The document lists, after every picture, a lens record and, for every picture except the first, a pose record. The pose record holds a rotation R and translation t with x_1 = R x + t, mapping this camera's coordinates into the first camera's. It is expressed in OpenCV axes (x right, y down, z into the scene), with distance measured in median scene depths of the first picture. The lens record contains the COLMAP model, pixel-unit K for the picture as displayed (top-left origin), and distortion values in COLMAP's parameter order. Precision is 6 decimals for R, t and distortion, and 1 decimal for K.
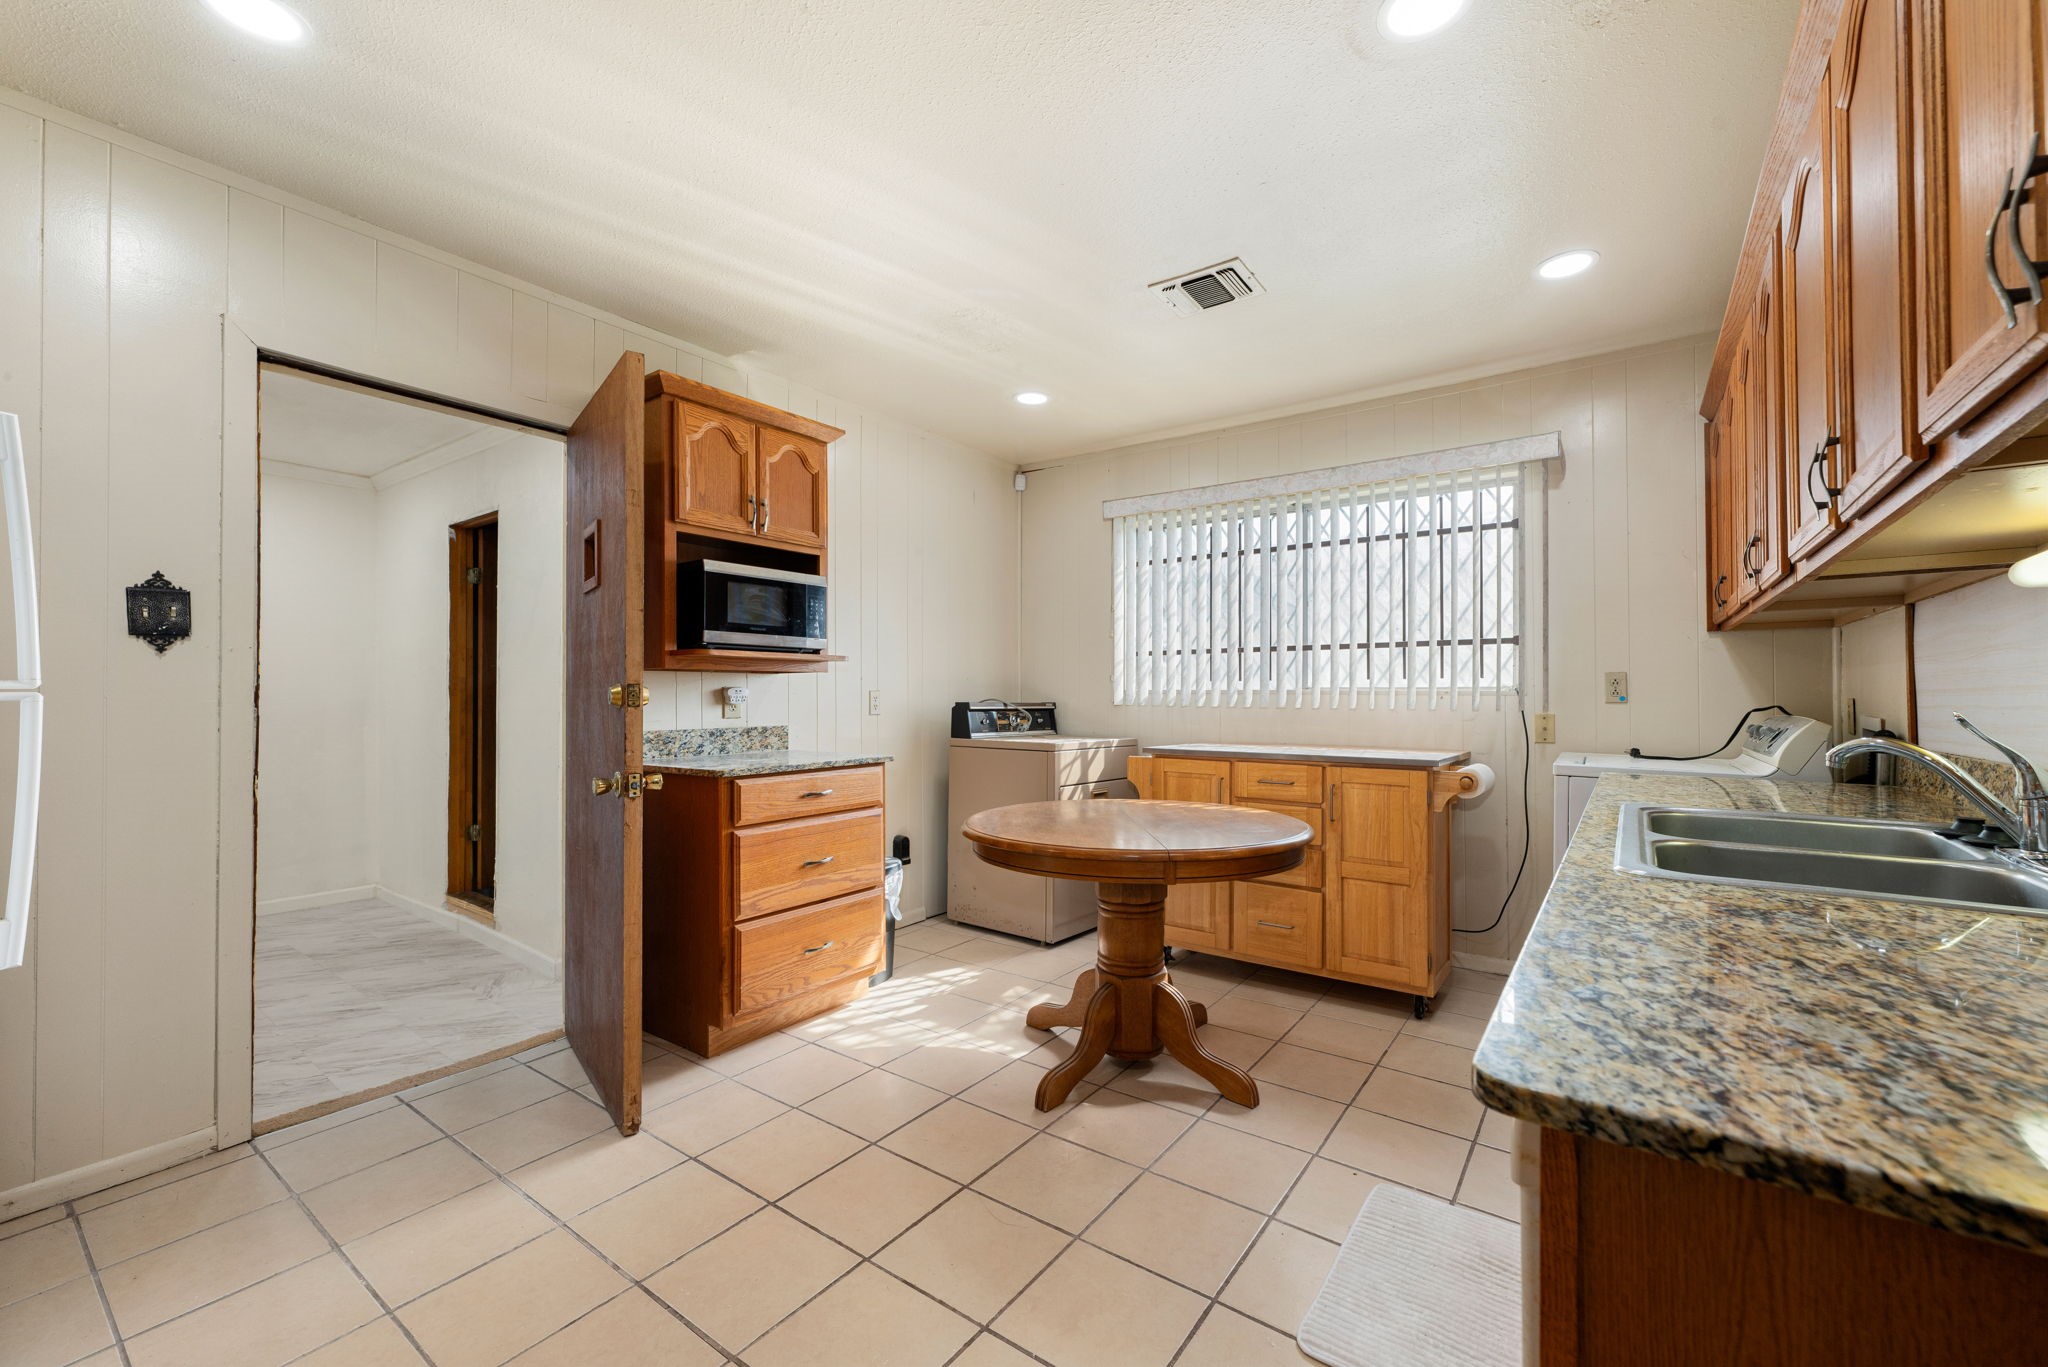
lens RADIAL K [[828.7, 0, 1023.2], [0, 828.7, 691.7], [0, 0, 1]] dist [0.001265, 0.000136]
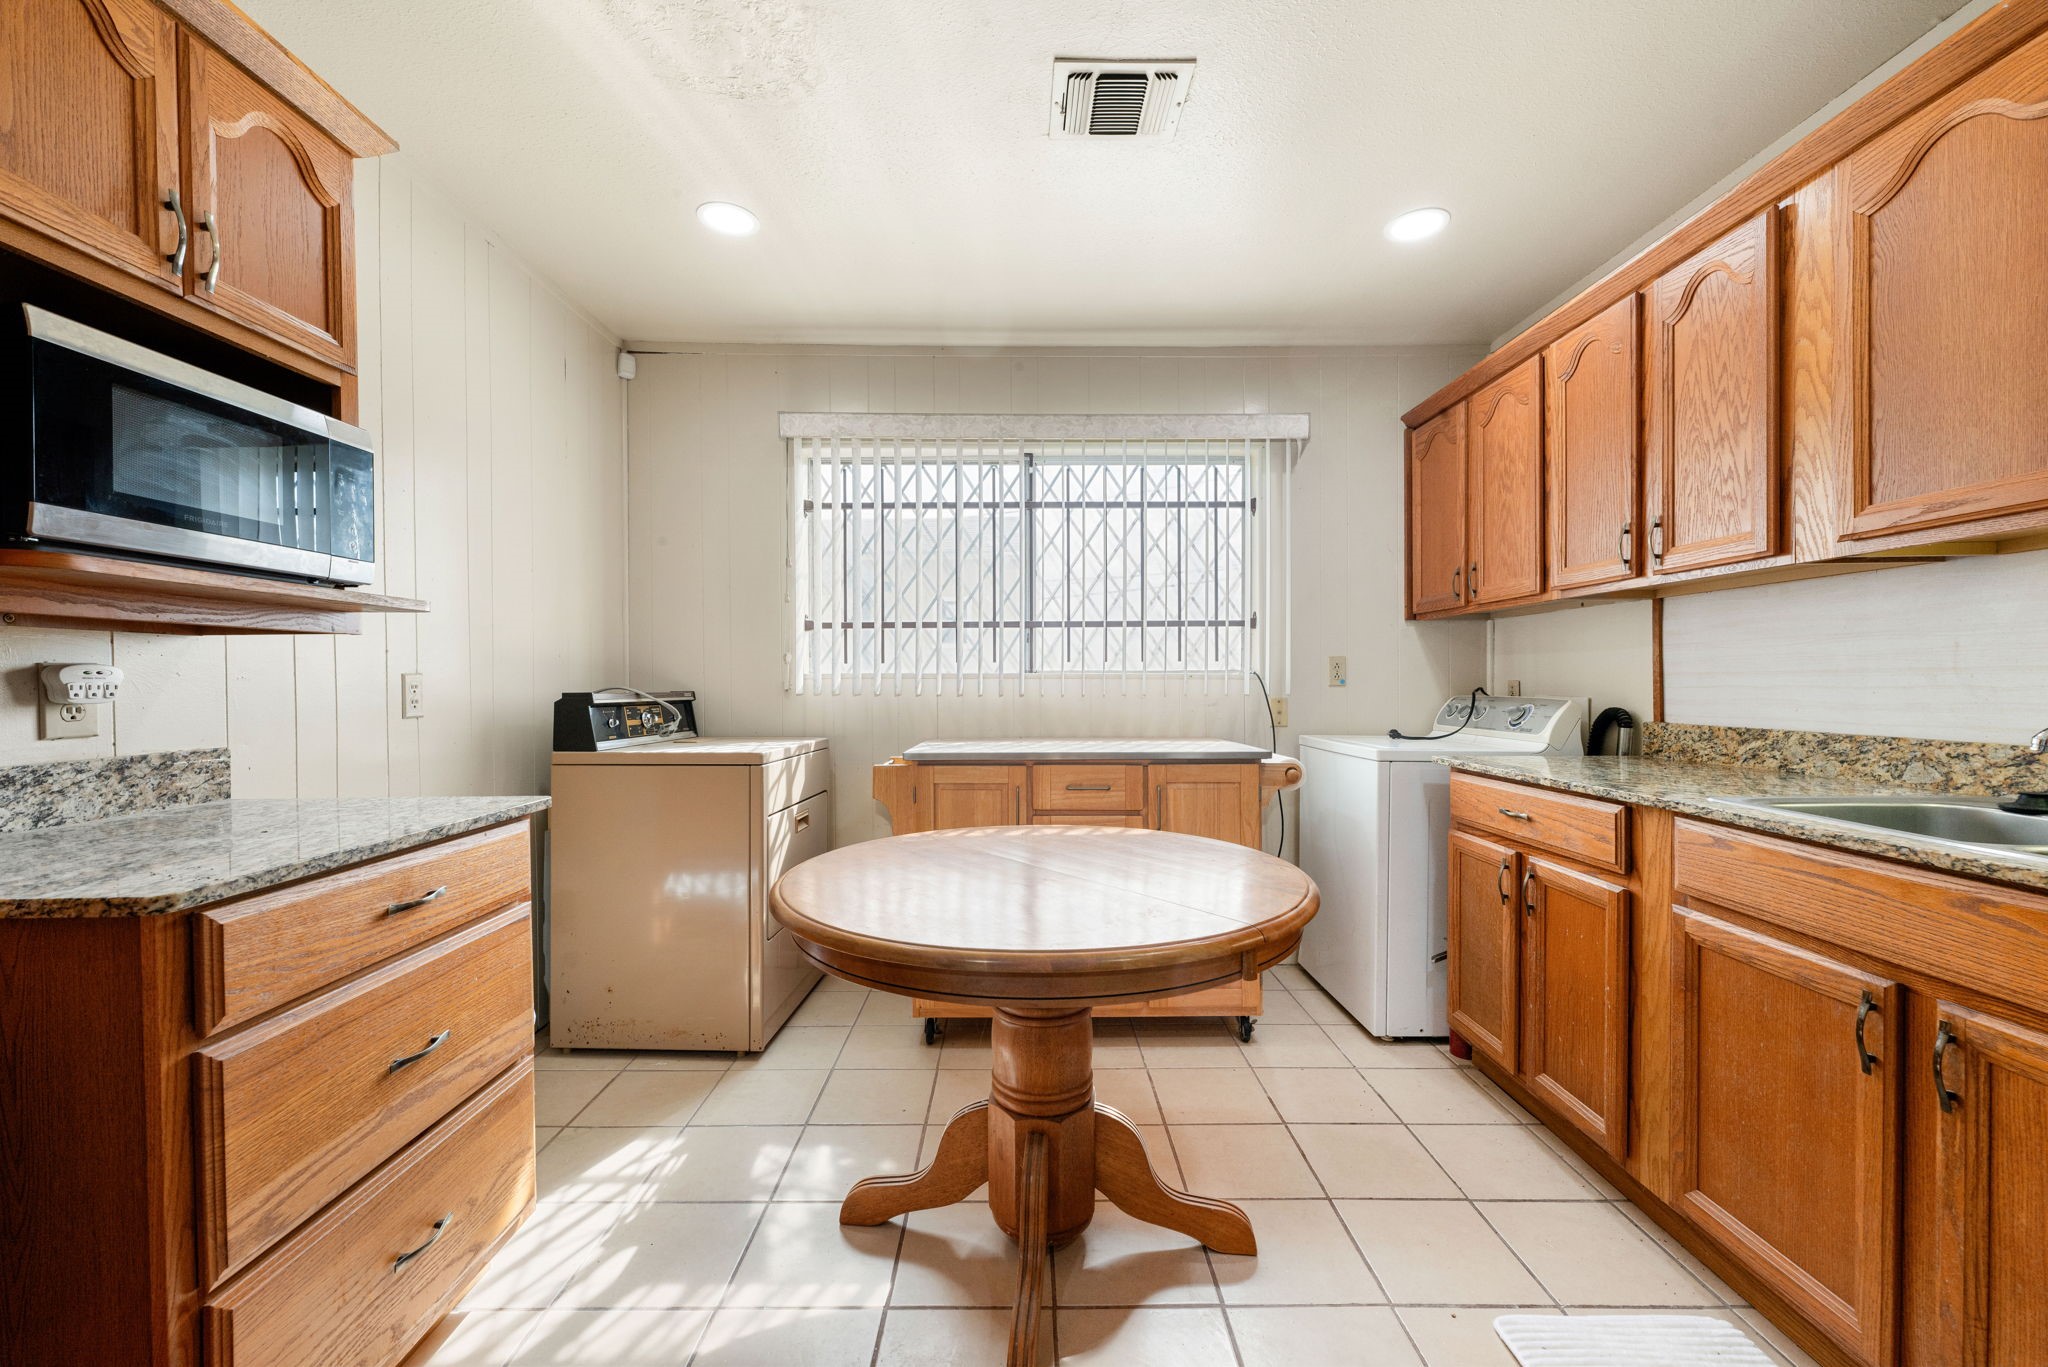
lens RADIAL K [[828.7, 0, 1023.2], [0, 828.7, 691.7], [0, 0, 1]] dist [0.001265, 0.000136]
pose [[0.807559, -0.011439, 0.589676, -0.223567], [0.001369, 0.999846, 0.017521, 0.002035], [-0.589785, -0.013342, 0.807450, 0.404120]]
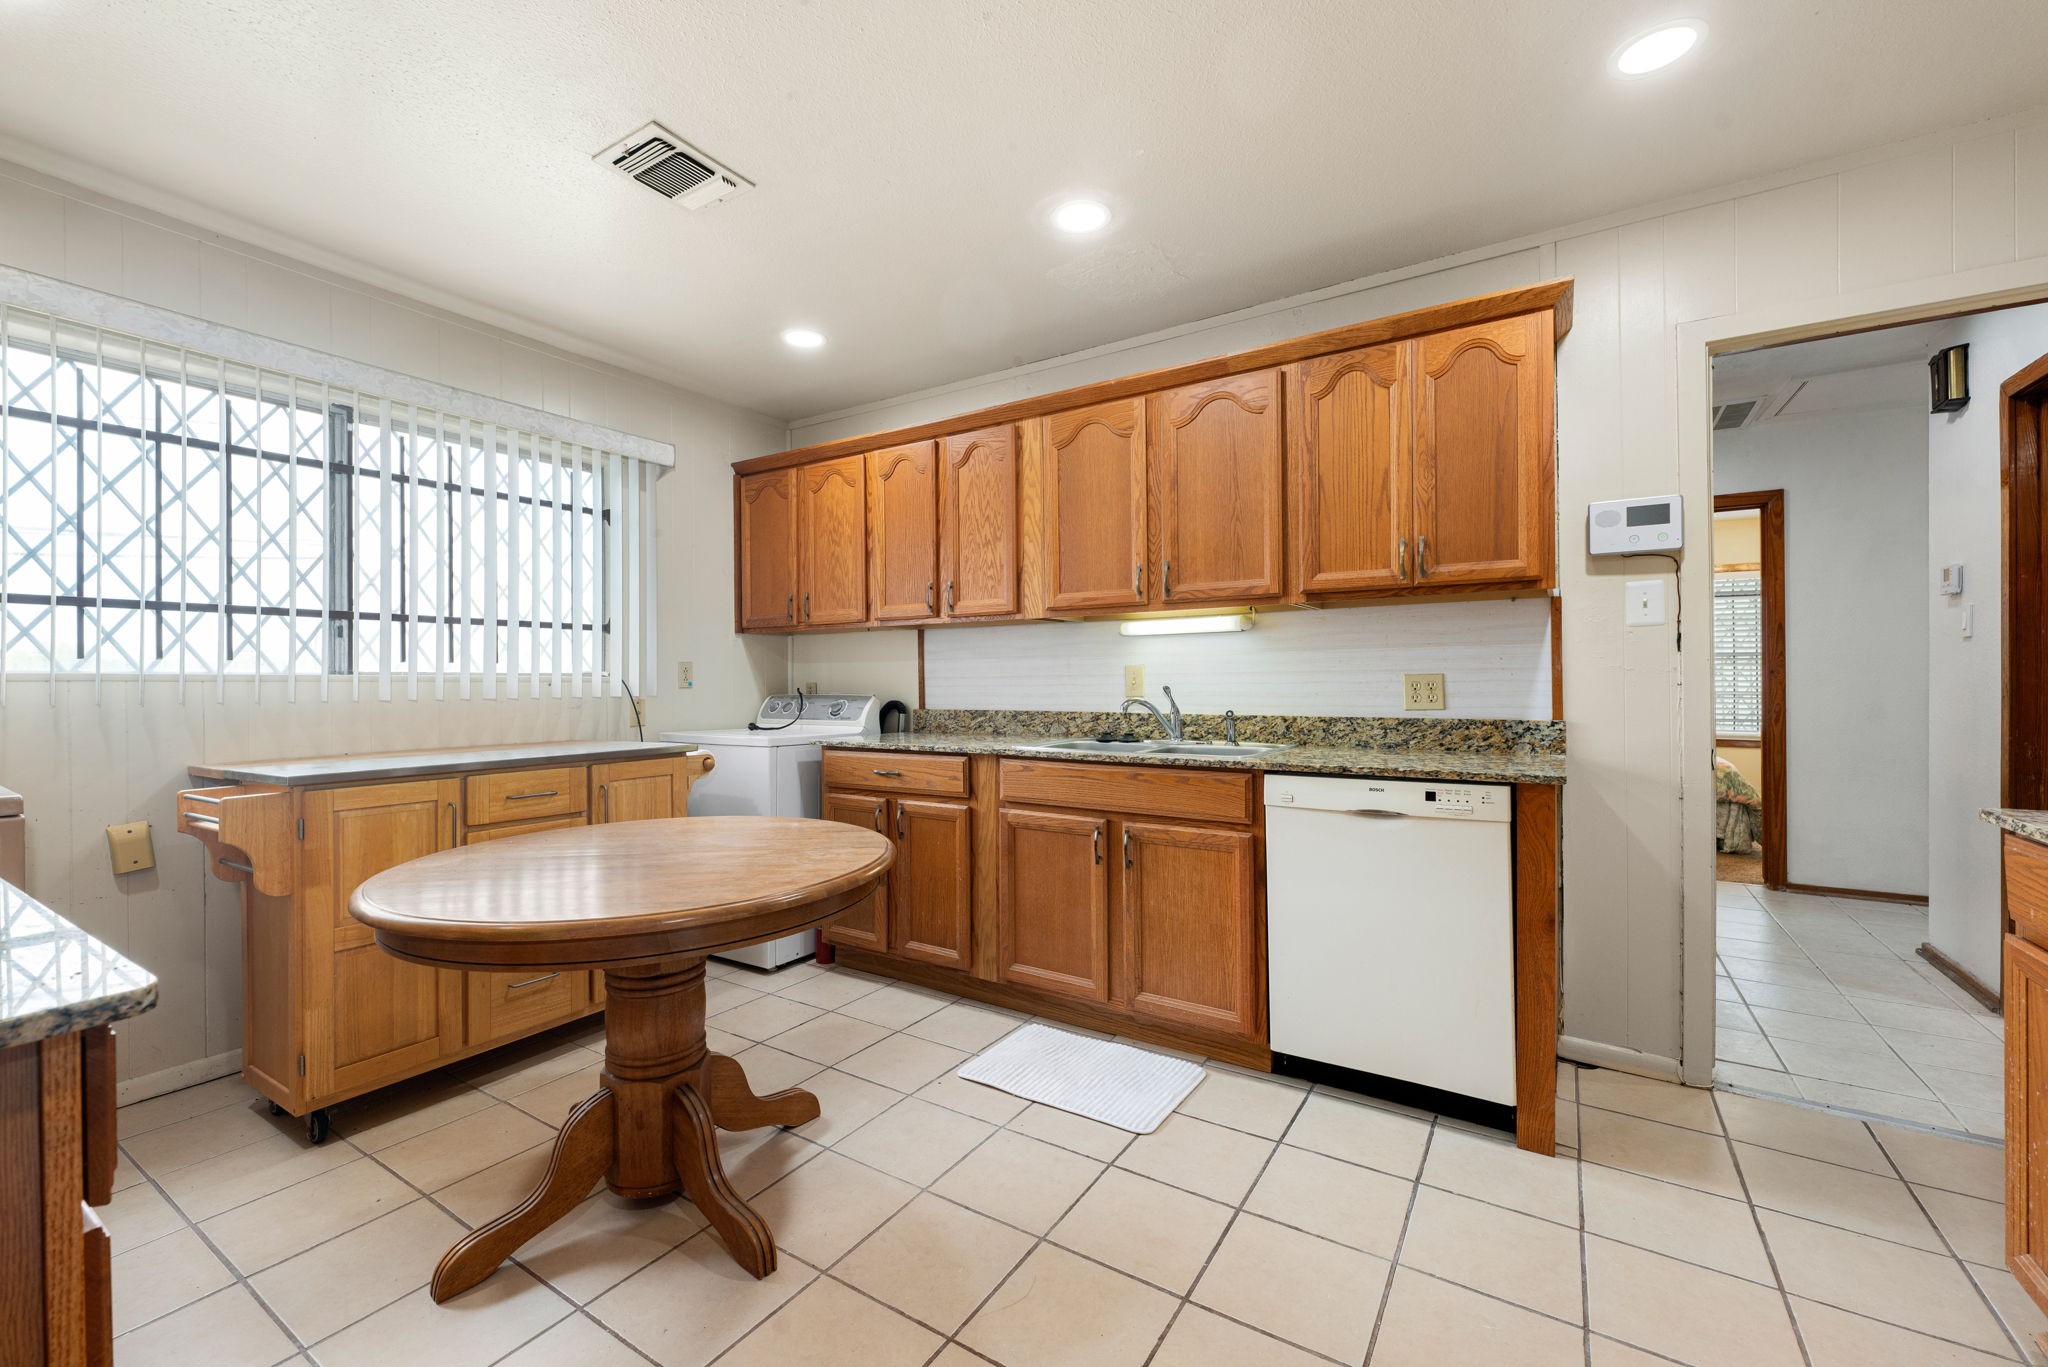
lens RADIAL K [[832.2, 0, 1024.0], [0, 832.2, 683.5], [0, 0, 1]] dist [-0.000076, -0.000027]
pose [[-0.061697, -0.003850, 0.998088, -0.509834], [0.000943, 0.999992, 0.003916, 0.003198], [-0.998095, 0.001183, -0.061692, 0.610692]]
